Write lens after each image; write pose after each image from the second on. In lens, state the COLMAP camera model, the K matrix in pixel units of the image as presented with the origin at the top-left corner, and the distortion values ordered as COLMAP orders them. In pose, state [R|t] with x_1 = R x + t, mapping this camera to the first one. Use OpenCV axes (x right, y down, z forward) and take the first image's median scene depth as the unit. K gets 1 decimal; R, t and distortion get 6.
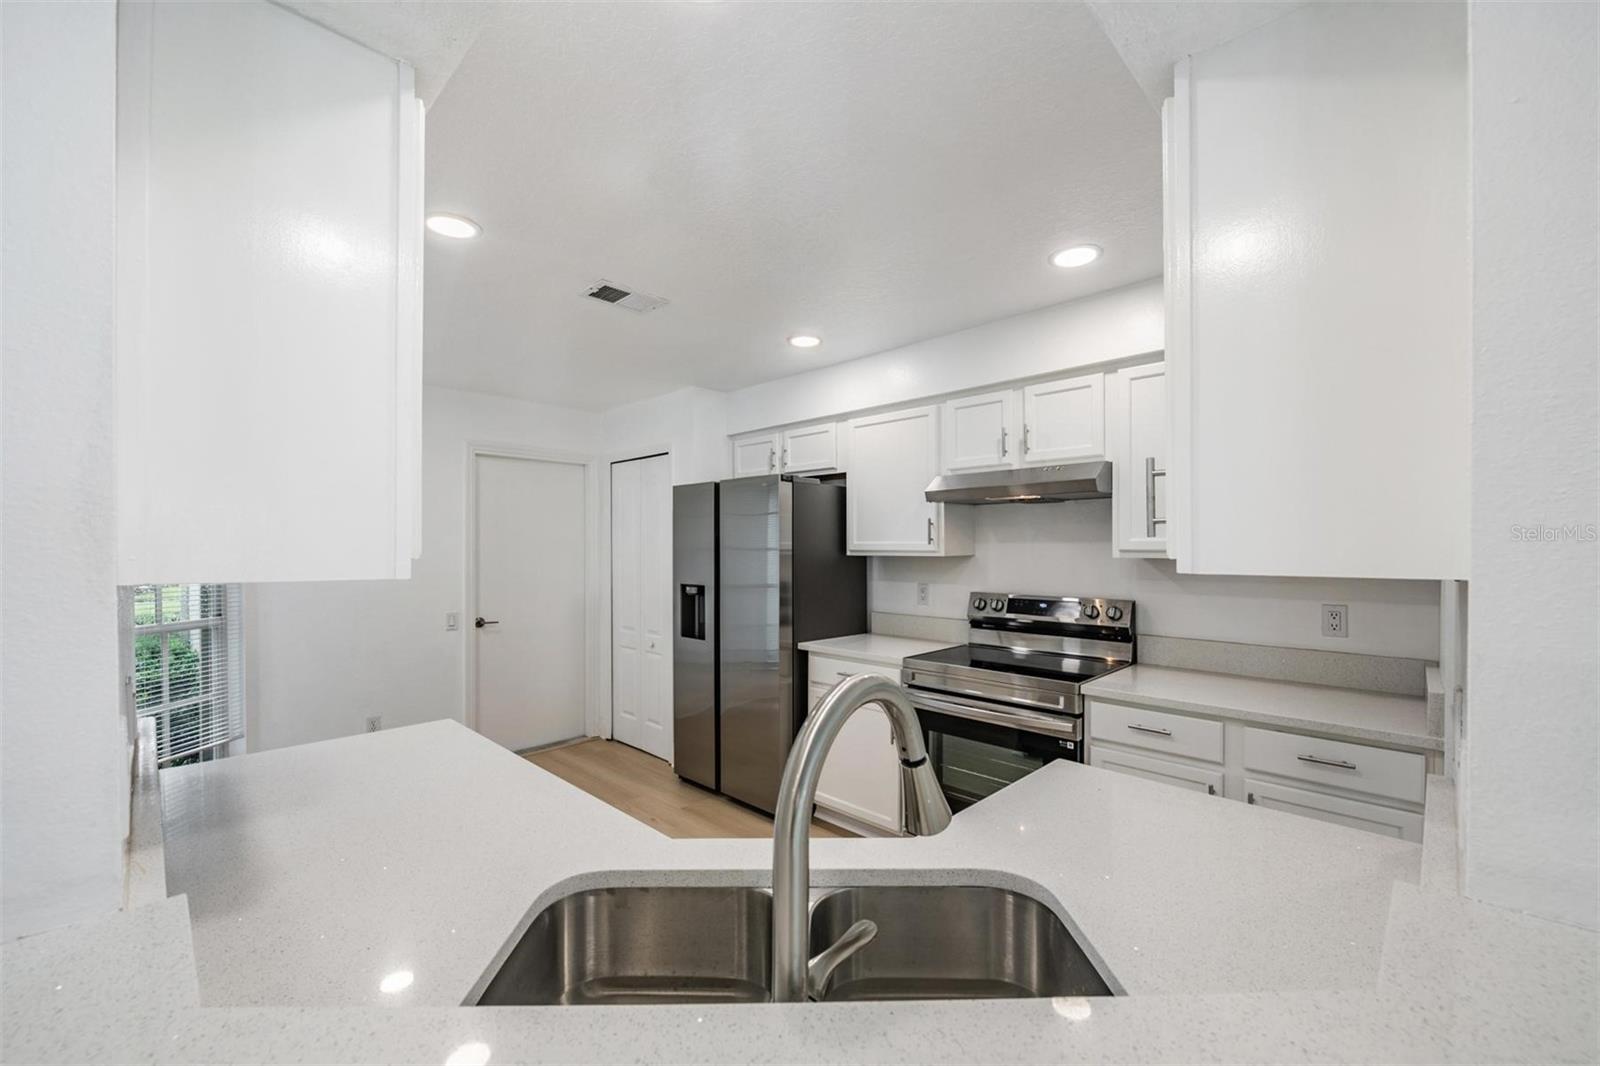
lens RADIAL K [[652.2, 0, 797.8], [0, 652.2, 542.3], [0, 0, 1]] dist [0.000808, 0.000085]
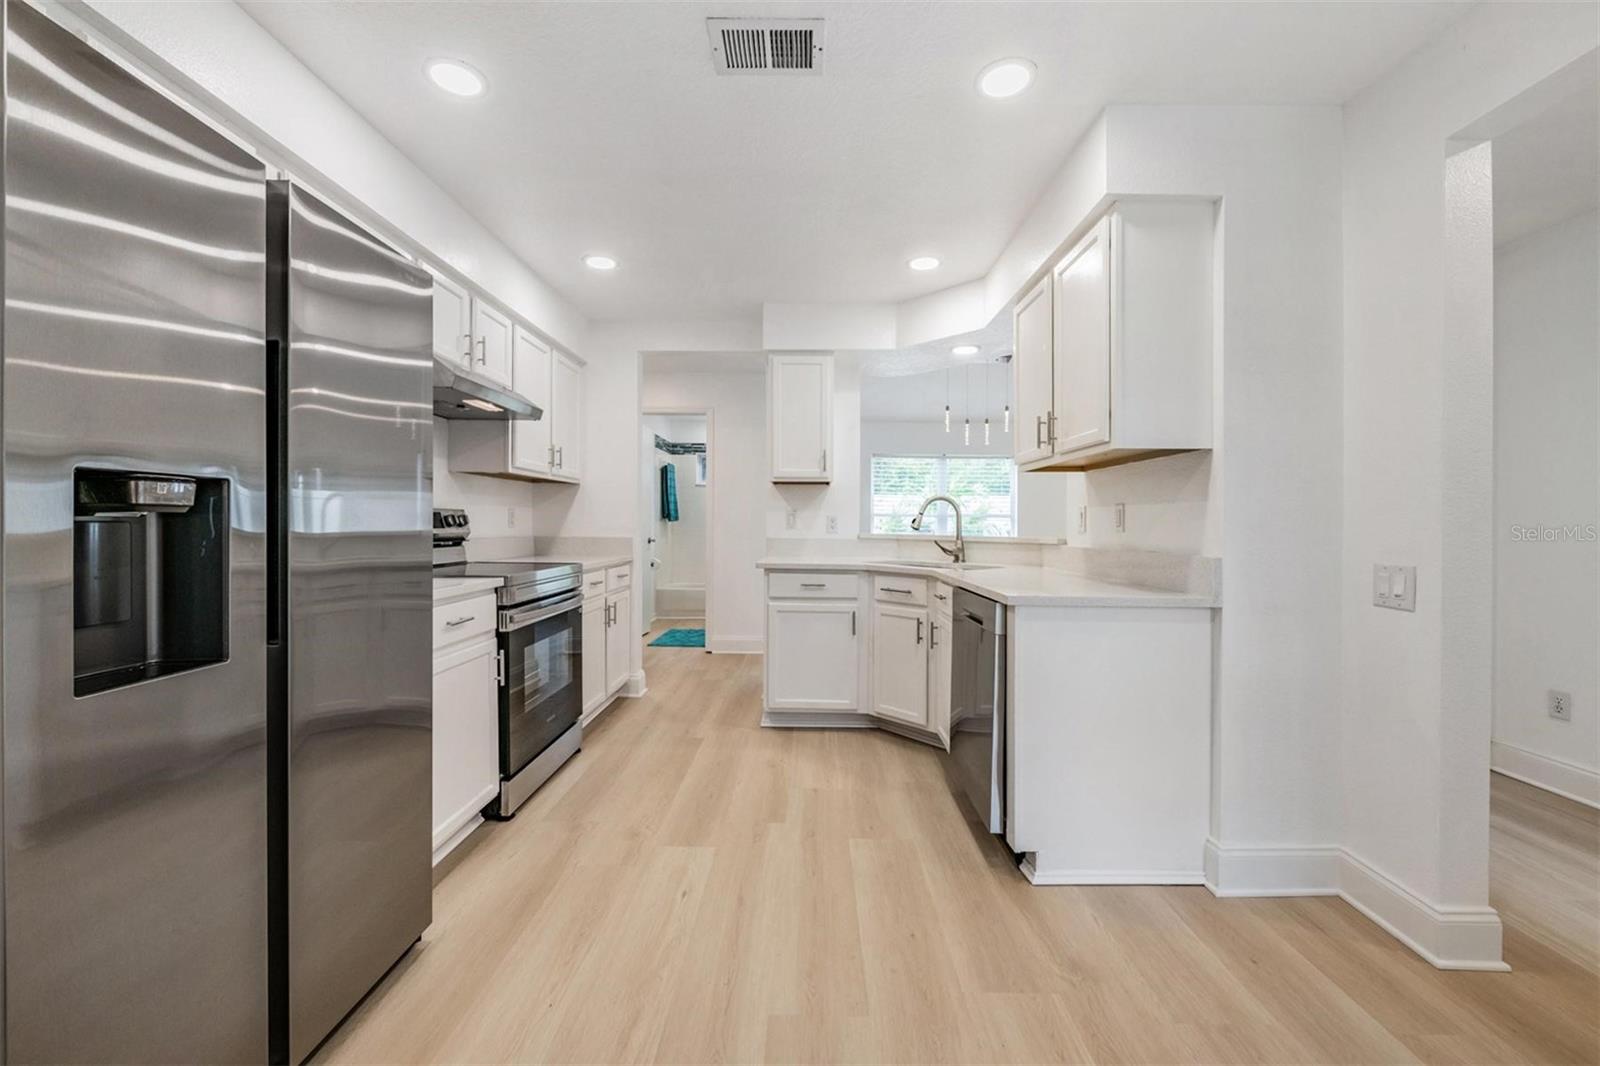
lens RADIAL K [[639.9, 0, 804.0], [0, 639.9, 523.0], [0, 0, 1]] dist [0.000353, 0.000029]
pose [[-0.706569, -0.000854, 0.707644, -0.637076], [-0.007630, 0.999950, -0.006412, 0.101312], [-0.707603, -0.009930, -0.706540, 1.206079]]
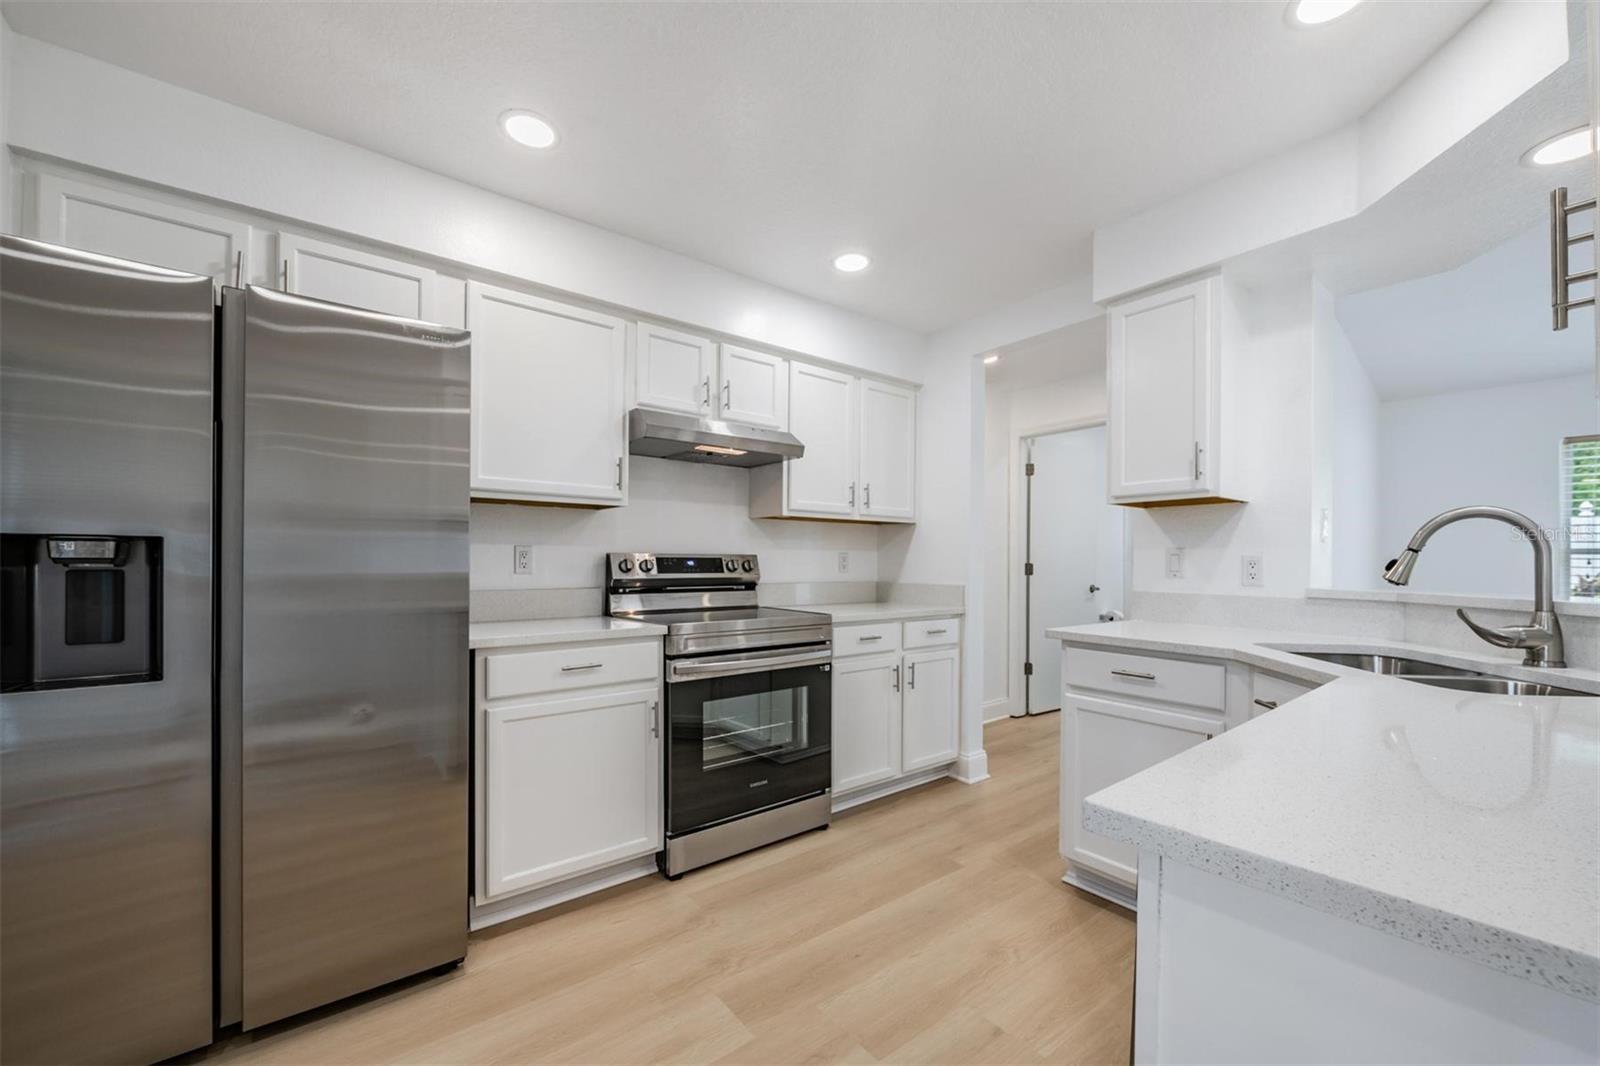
lens RADIAL K [[634.0, 0, 800.3], [0, 634.0, 563.0], [0, 0, 1]] dist [-0.000296, -0.000067]
pose [[0.117050, 0.002689, 0.993122, -0.548172], [-0.008888, 0.999959, -0.001660, 0.092263], [-0.993086, -0.008633, 0.117069, 0.684488]]
